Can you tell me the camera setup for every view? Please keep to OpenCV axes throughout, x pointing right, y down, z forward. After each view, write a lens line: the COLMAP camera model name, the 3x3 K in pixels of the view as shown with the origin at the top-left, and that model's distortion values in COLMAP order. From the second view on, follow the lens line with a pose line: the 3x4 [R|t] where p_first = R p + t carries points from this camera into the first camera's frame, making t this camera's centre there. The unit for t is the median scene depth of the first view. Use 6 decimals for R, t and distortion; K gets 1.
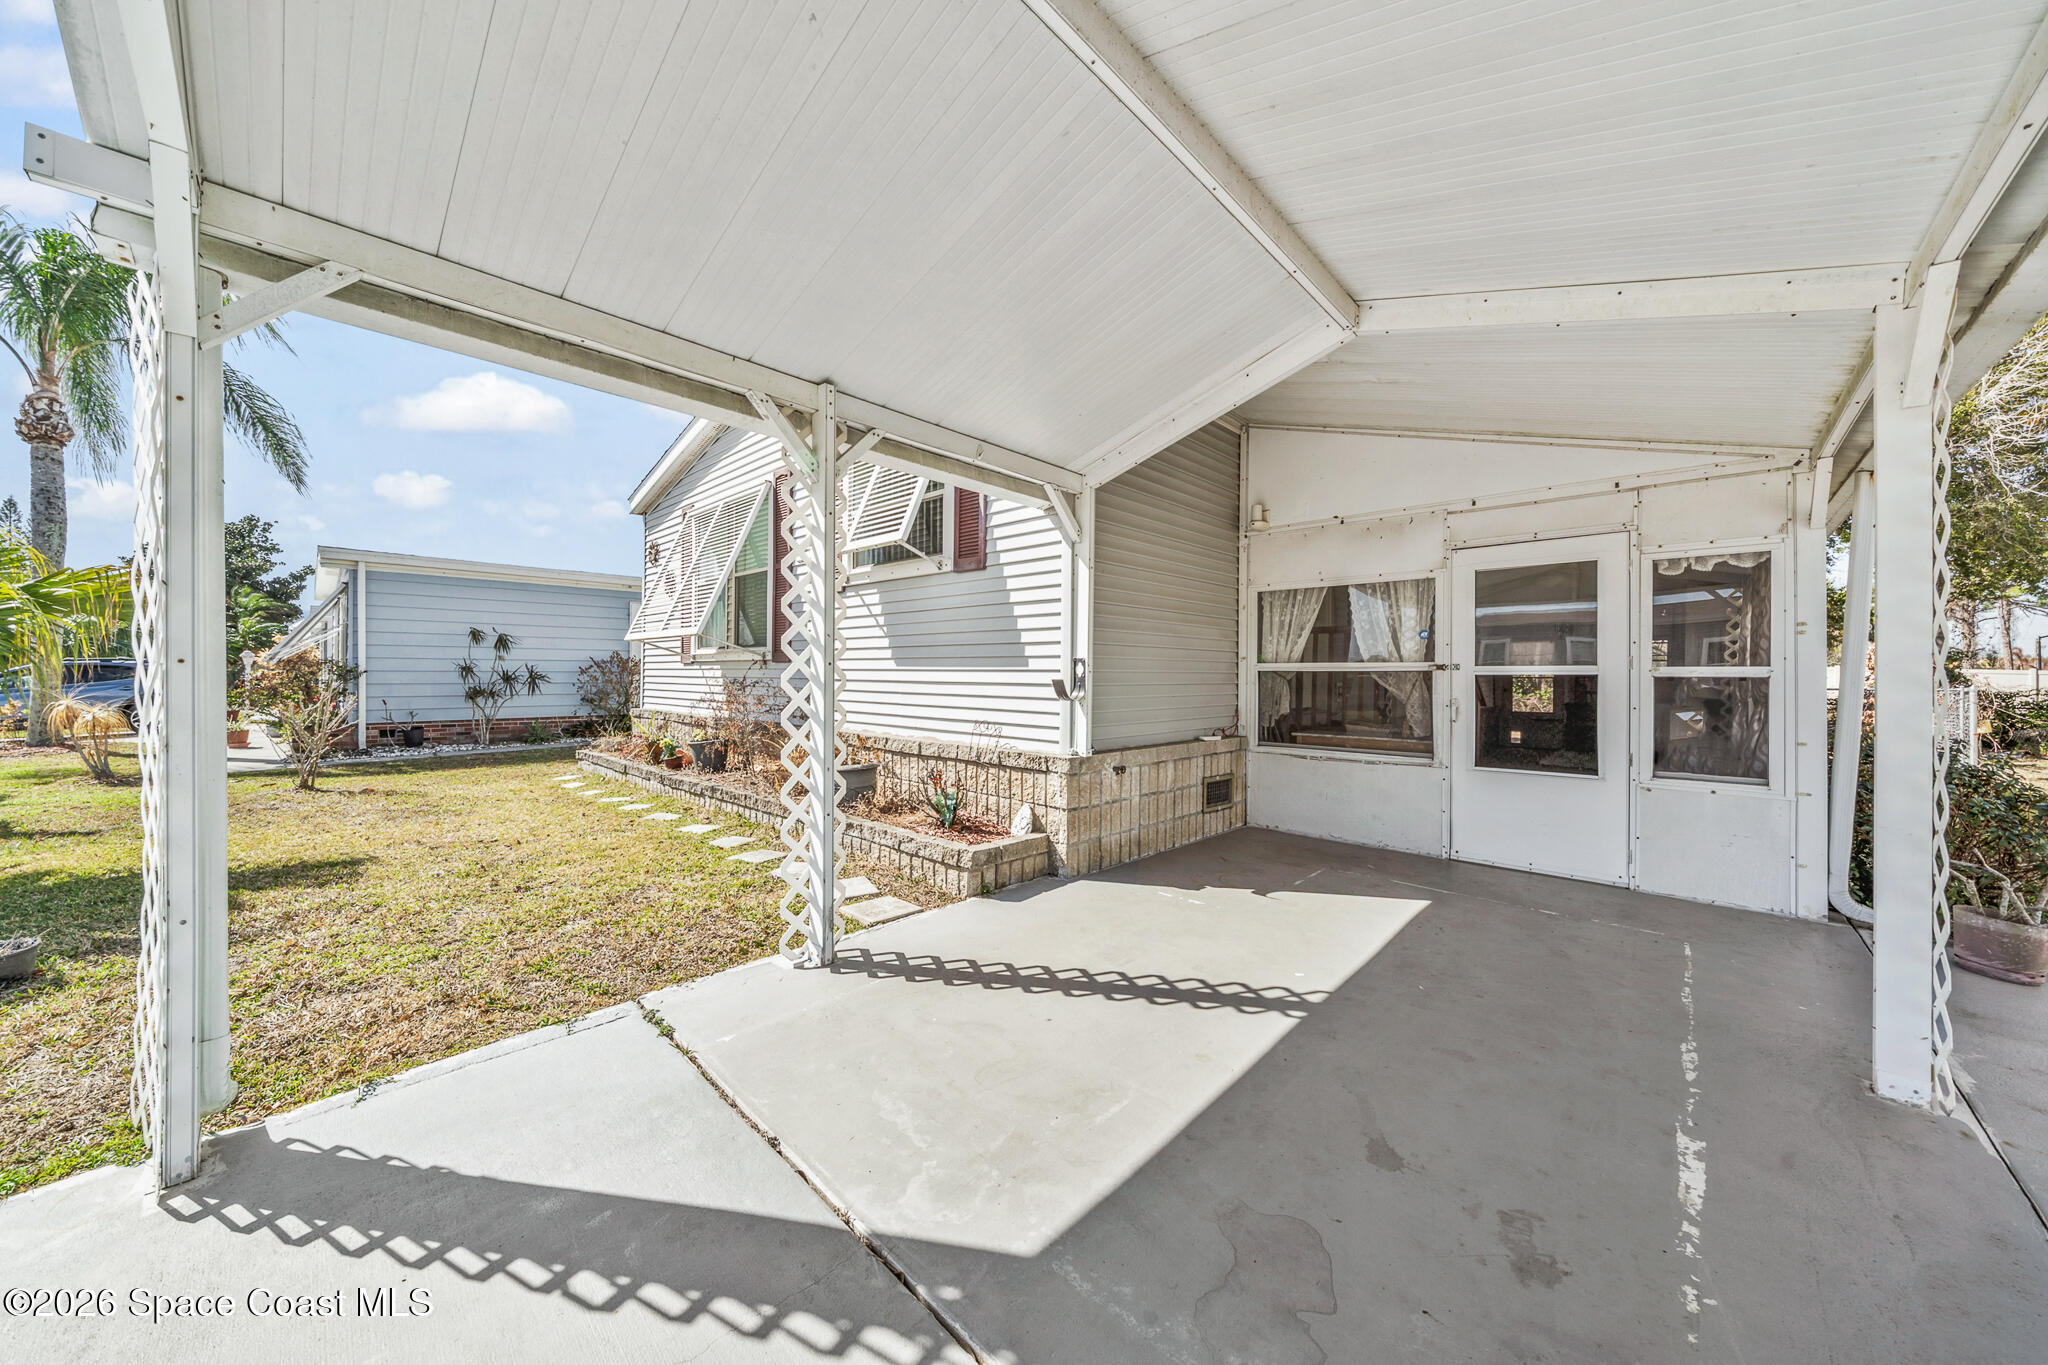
lens RADIAL K [[712.1, 0, 1017.5], [0, 712.1, 672.4], [0, 0, 1]] dist [-0.001123, -0.000138]
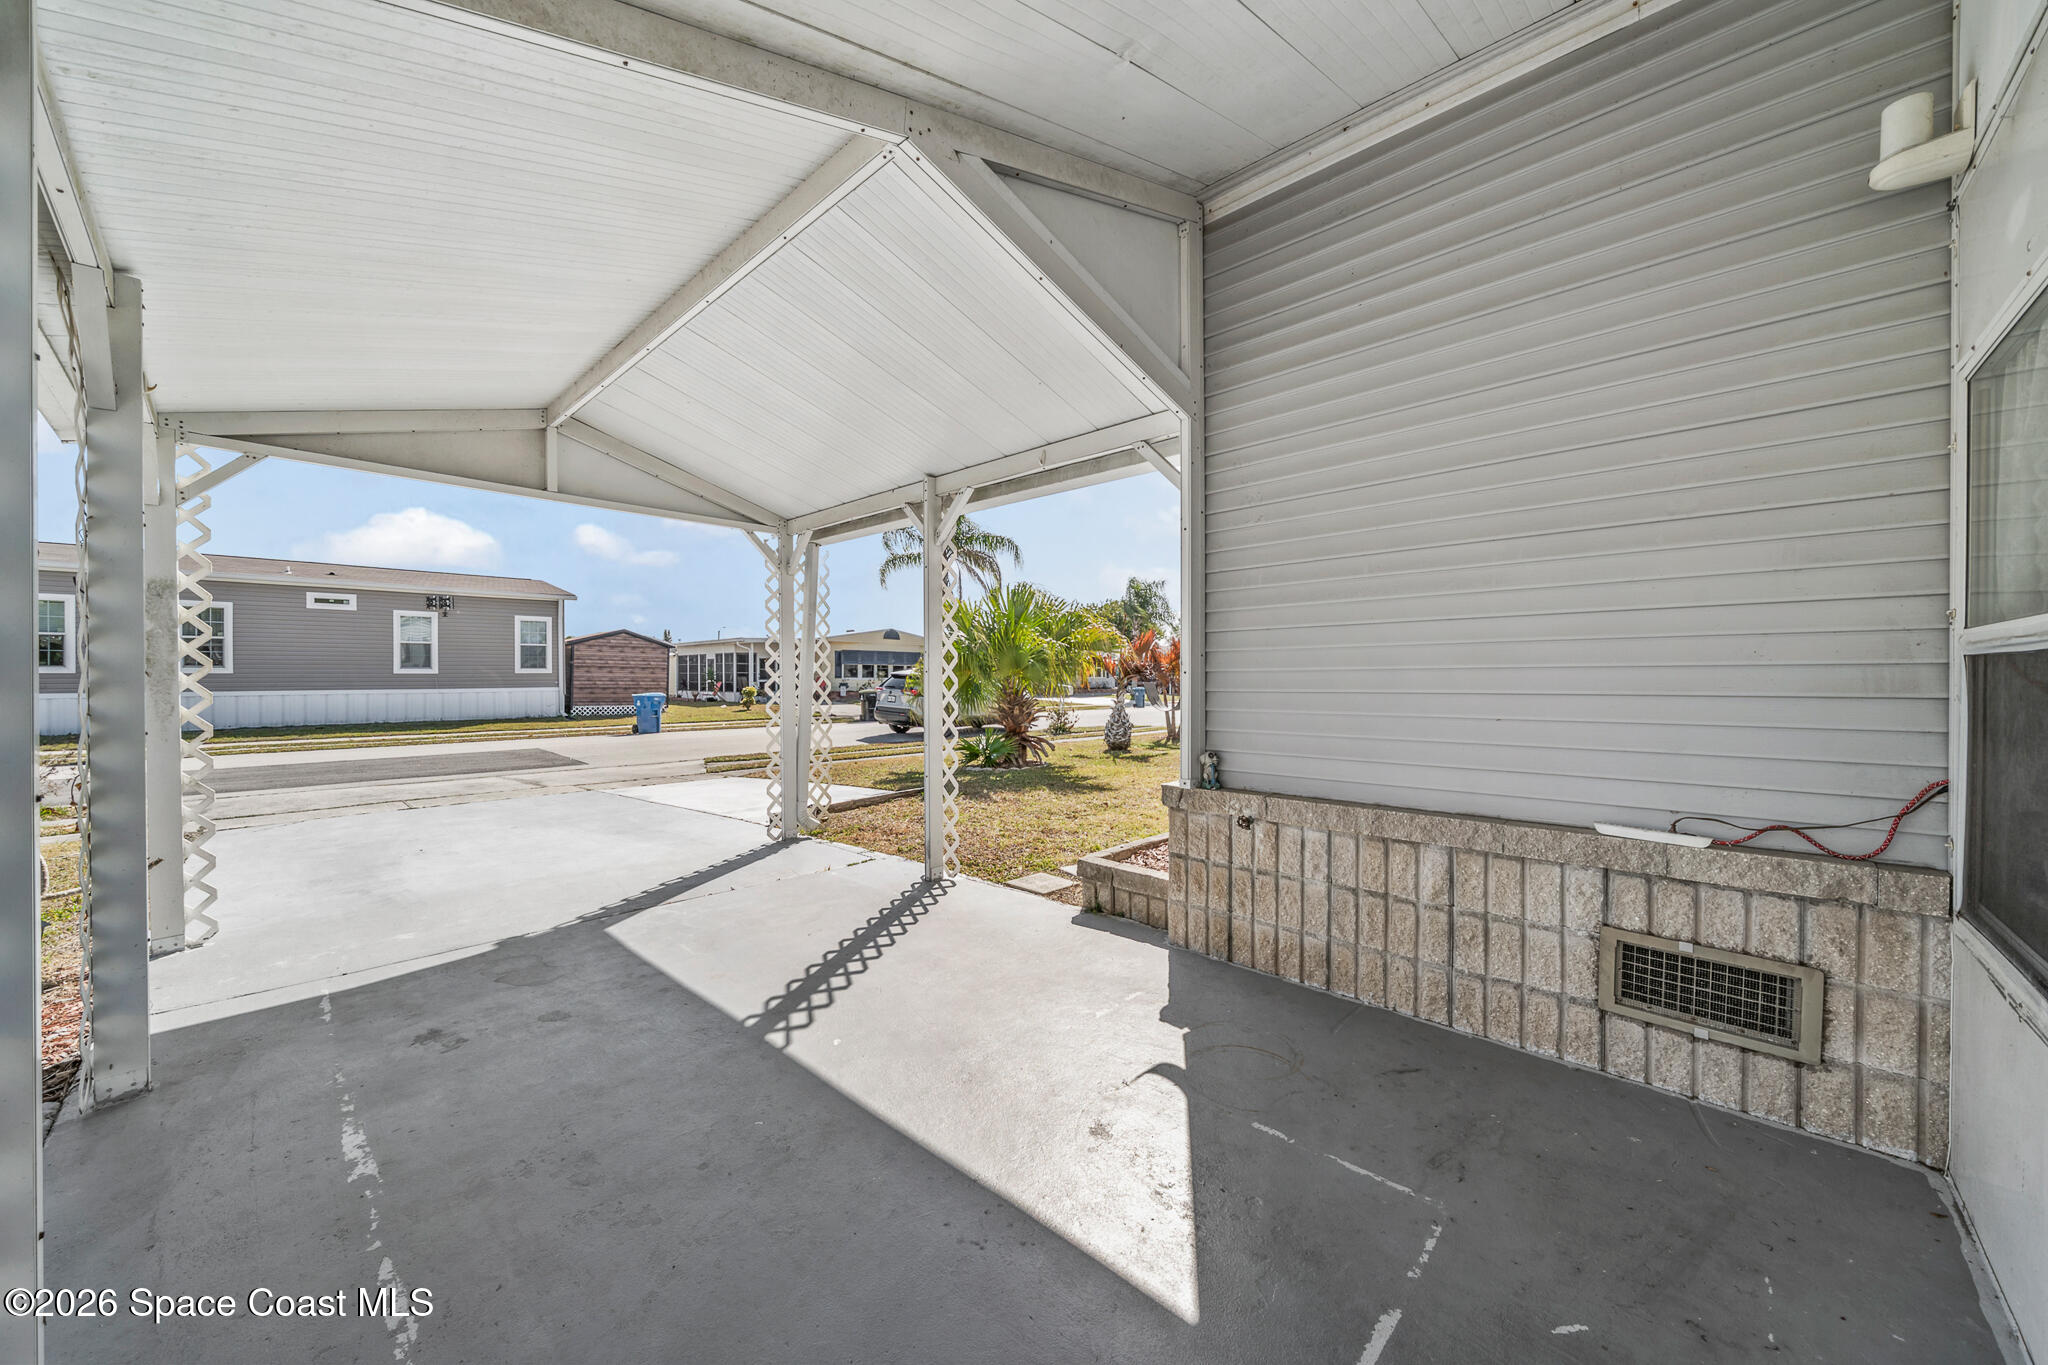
lens RADIAL K [[738.5, 0, 1024.0], [0, 738.5, 682.5], [0, 0, 1]] dist [-0.000947, -0.000006]
pose [[-0.000720, -0.000415, -1.000000, 1.249537], [0.008202, 0.999966, -0.000421, 0.012097], [0.999966, -0.008202, -0.000717, 1.222006]]
